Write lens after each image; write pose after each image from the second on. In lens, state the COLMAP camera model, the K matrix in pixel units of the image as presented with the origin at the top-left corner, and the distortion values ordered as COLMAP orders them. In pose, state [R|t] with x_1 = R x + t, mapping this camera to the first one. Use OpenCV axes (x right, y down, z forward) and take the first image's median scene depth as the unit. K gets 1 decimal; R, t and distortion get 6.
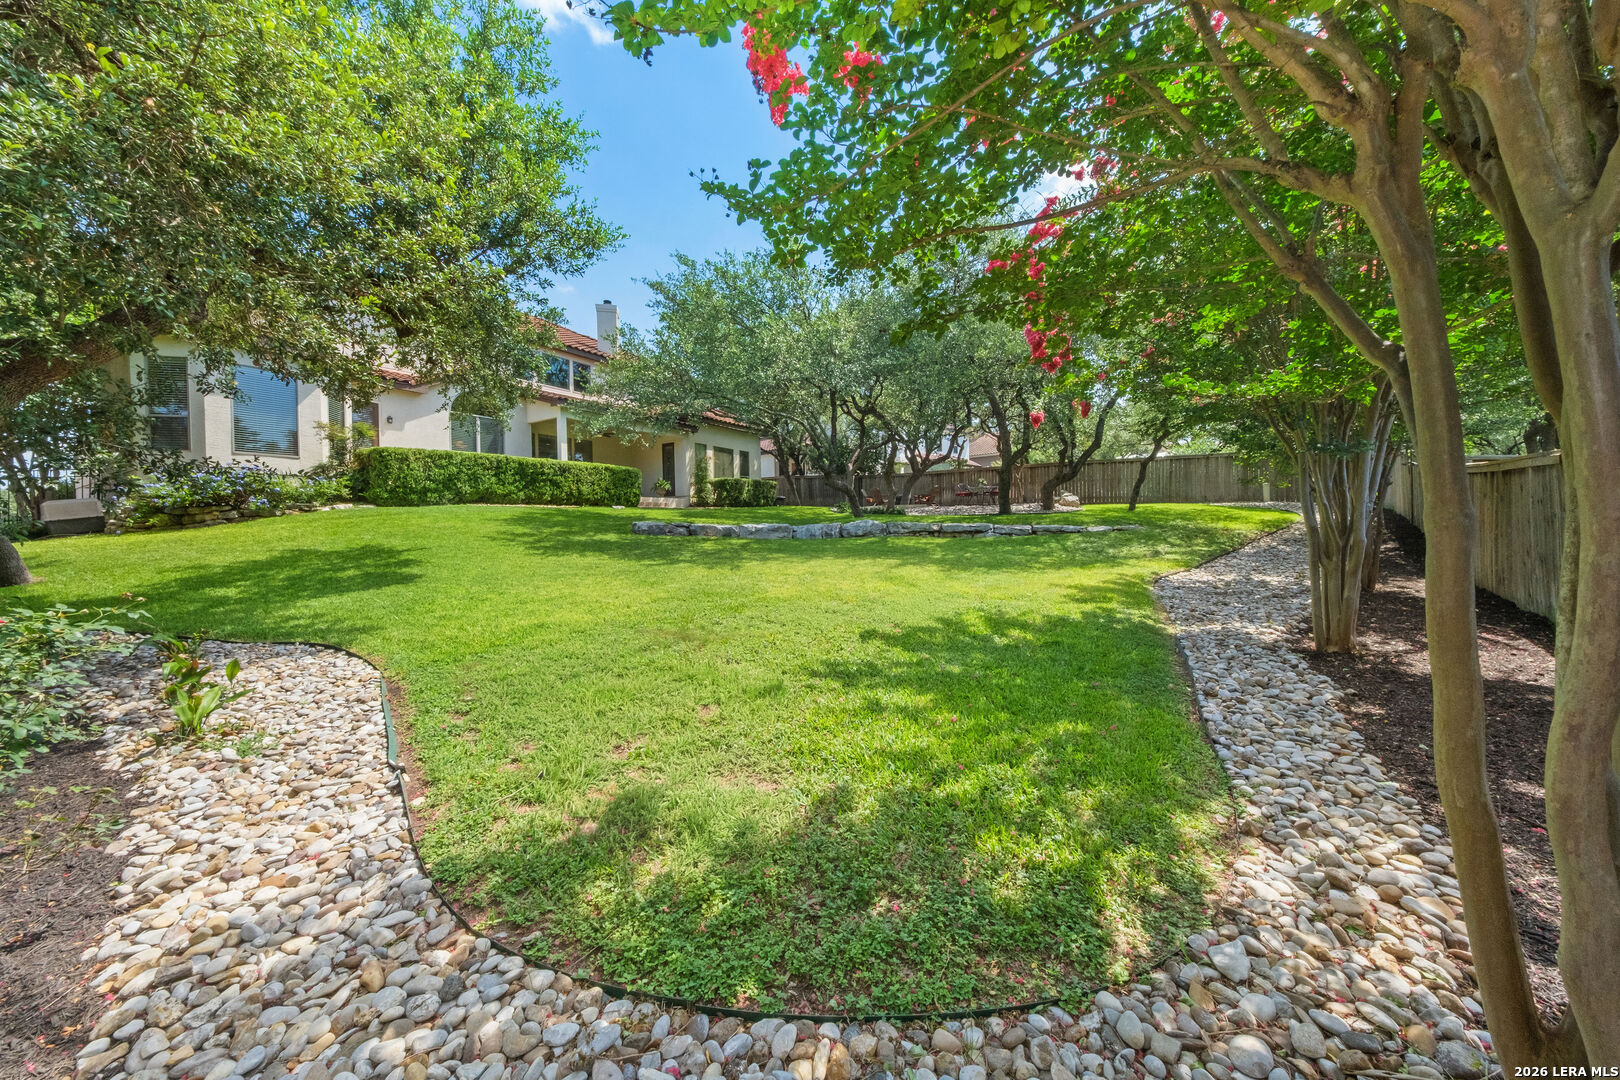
lens RADIAL K [[579.5, 0, 814.3], [0, 579.5, 515.1], [0, 0, 1]] dist [0.001168, 0.000009]
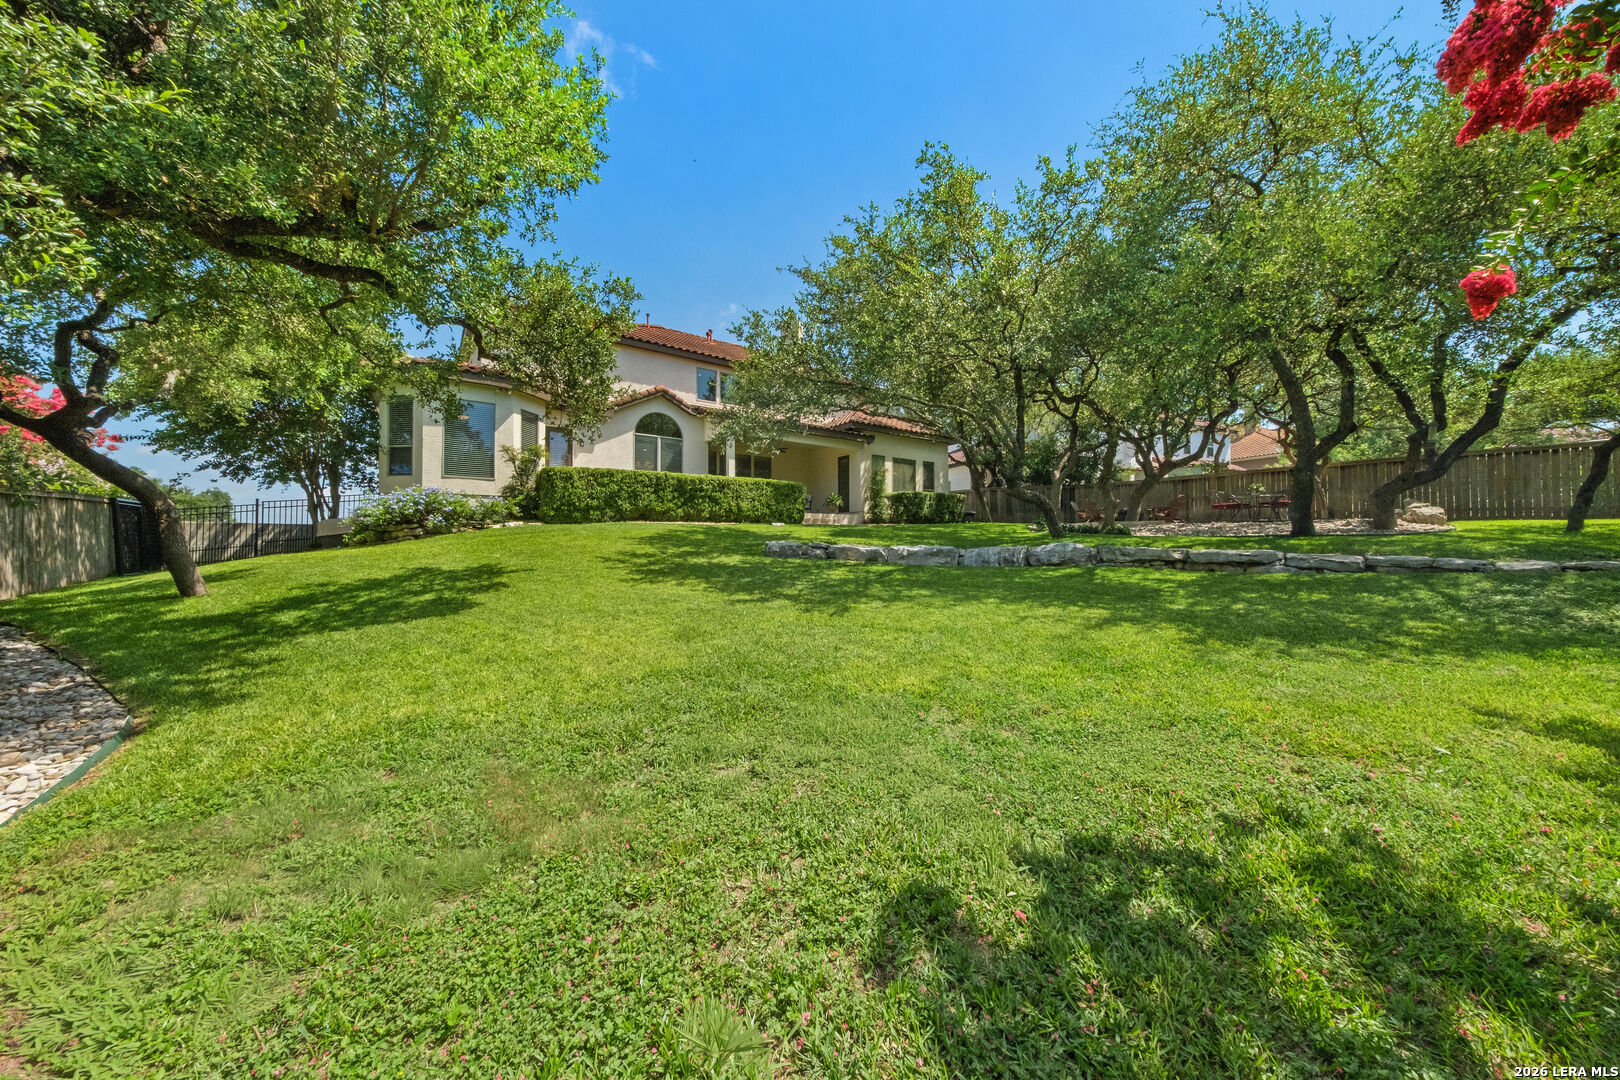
lens RADIAL K [[543.1, 0, 811.4], [0, 543.1, 533.6], [0, 0, 1]] dist [0.001458, -0.000074]
pose [[0.924628, 0.007613, -0.380794, 0.045389], [-0.005191, 0.999959, 0.007385, -0.005273], [0.380835, -0.004852, 0.924630, 0.204642]]
